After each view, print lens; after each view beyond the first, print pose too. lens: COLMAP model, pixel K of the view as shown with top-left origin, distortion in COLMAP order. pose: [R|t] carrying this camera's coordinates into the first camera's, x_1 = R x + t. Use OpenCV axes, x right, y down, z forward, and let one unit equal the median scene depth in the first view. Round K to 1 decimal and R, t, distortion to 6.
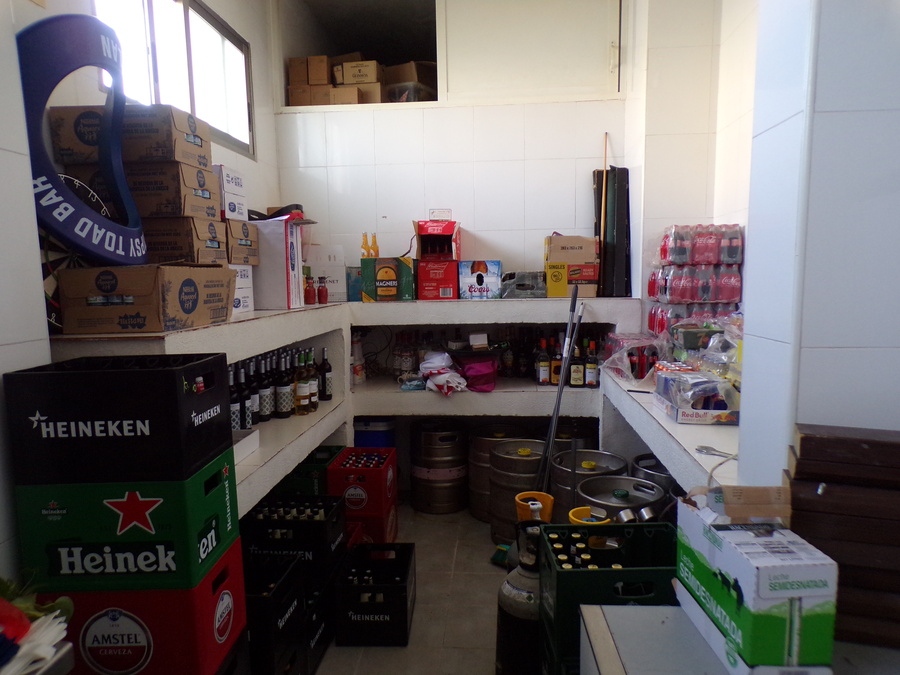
lens RADIAL K [[611.7, 0, 450.5], [0, 611.7, 350.4], [0, 0, 1]] dist [-0.003694, 0.001388]
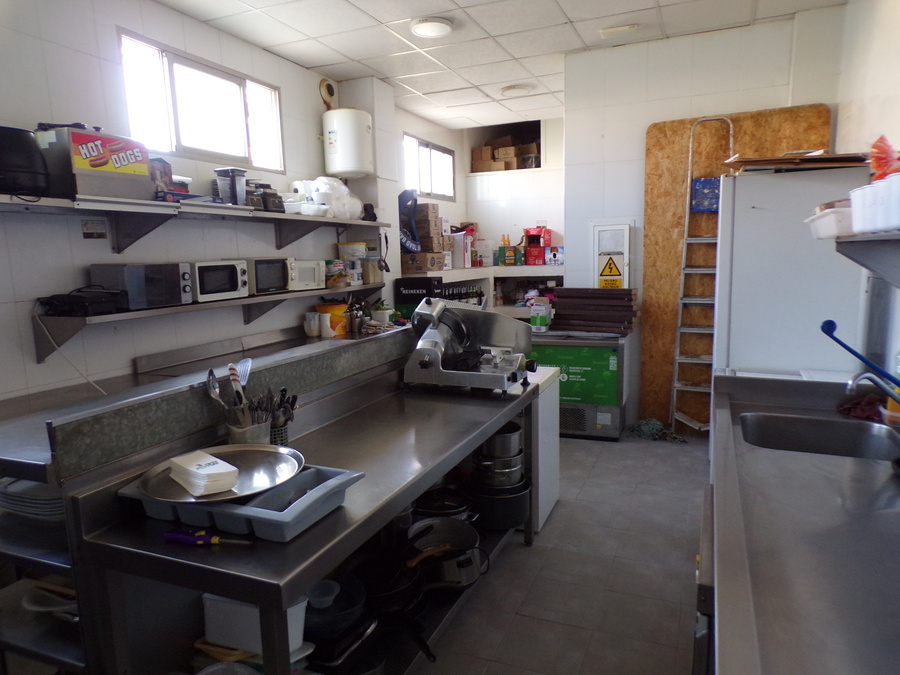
lens RADIAL K [[611.7, 0, 450.5], [0, 611.7, 350.4], [0, 0, 1]] dist [-0.003694, 0.001388]
pose [[0.946321, 0.039512, -0.320804, 0.409526], [-0.026763, 0.998671, 0.044055, 0.131759], [0.322118, -0.033105, 0.946120, -1.158261]]
